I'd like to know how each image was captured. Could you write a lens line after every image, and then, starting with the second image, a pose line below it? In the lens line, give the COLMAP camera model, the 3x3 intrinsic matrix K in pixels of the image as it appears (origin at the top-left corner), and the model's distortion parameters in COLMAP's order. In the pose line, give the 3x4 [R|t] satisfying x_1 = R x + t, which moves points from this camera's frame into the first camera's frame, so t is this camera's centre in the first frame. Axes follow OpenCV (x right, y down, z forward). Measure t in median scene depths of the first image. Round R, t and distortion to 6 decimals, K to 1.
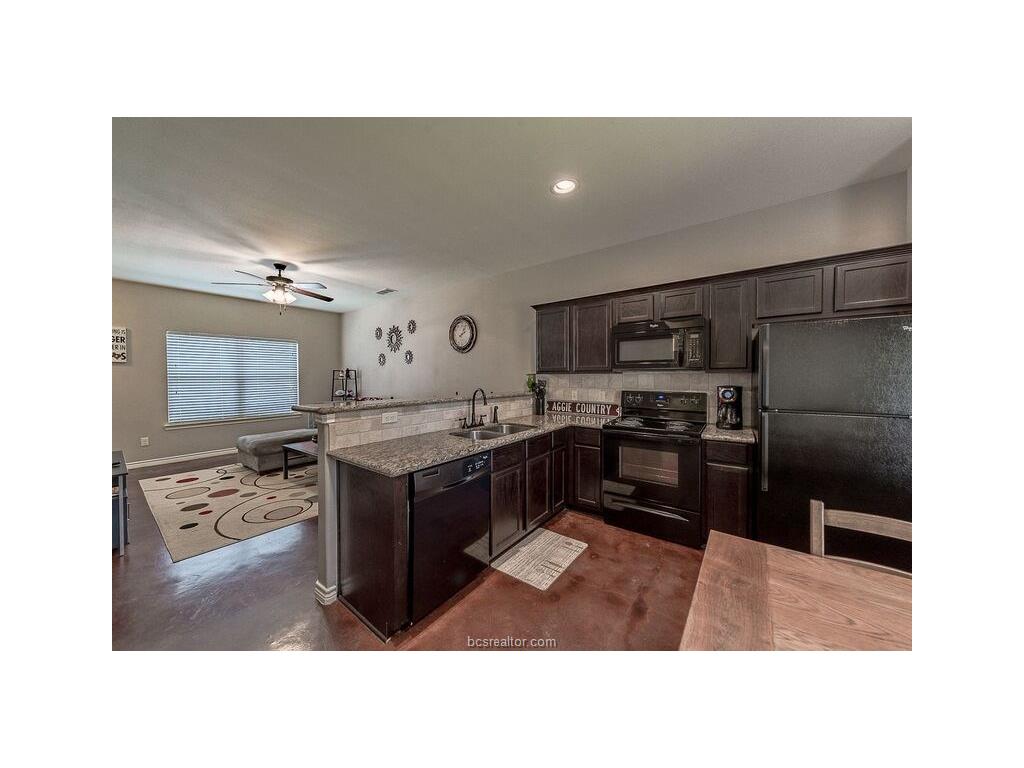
lens RADIAL K [[317.8, 0, 507.5], [0, 317.8, 384.3], [0, 0, 1]] dist [0.017684, 0.000126]
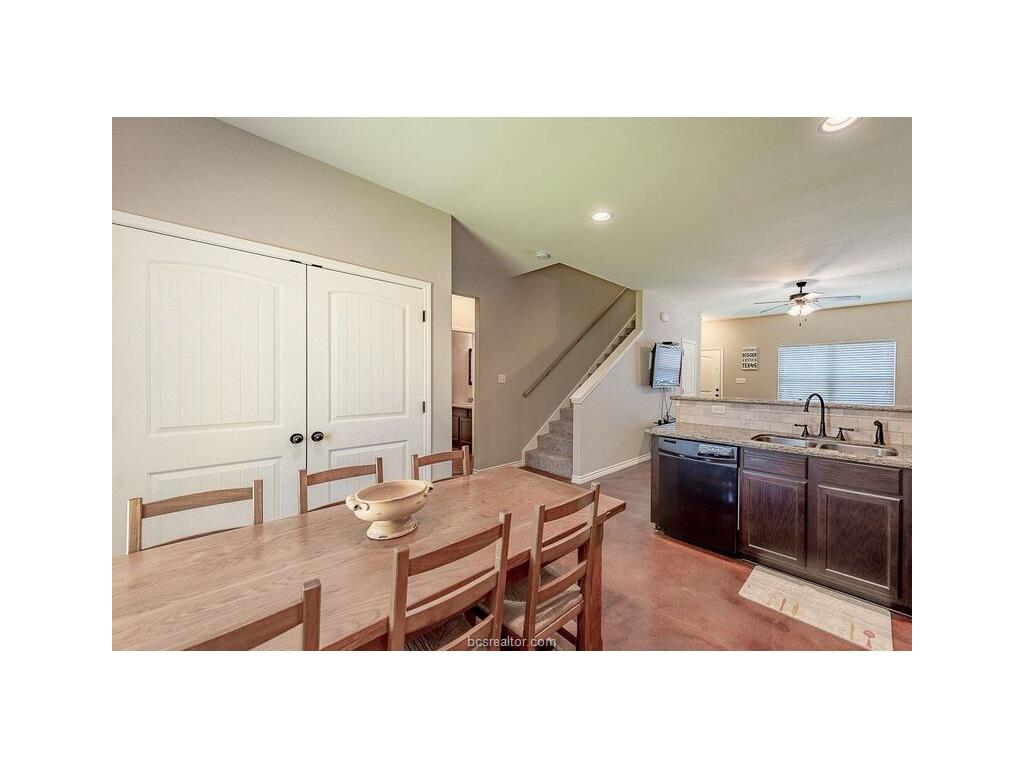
lens RADIAL K [[317.8, 0, 511.2], [0, 317.8, 380.5], [0, 0, 1]] dist [0.017684, 0.000126]
pose [[-0.268340, 0.008397, -0.963288, 0.964495], [-0.022834, 0.999626, 0.015074, -0.015628], [0.963054, 0.026040, -0.268047, 0.431563]]
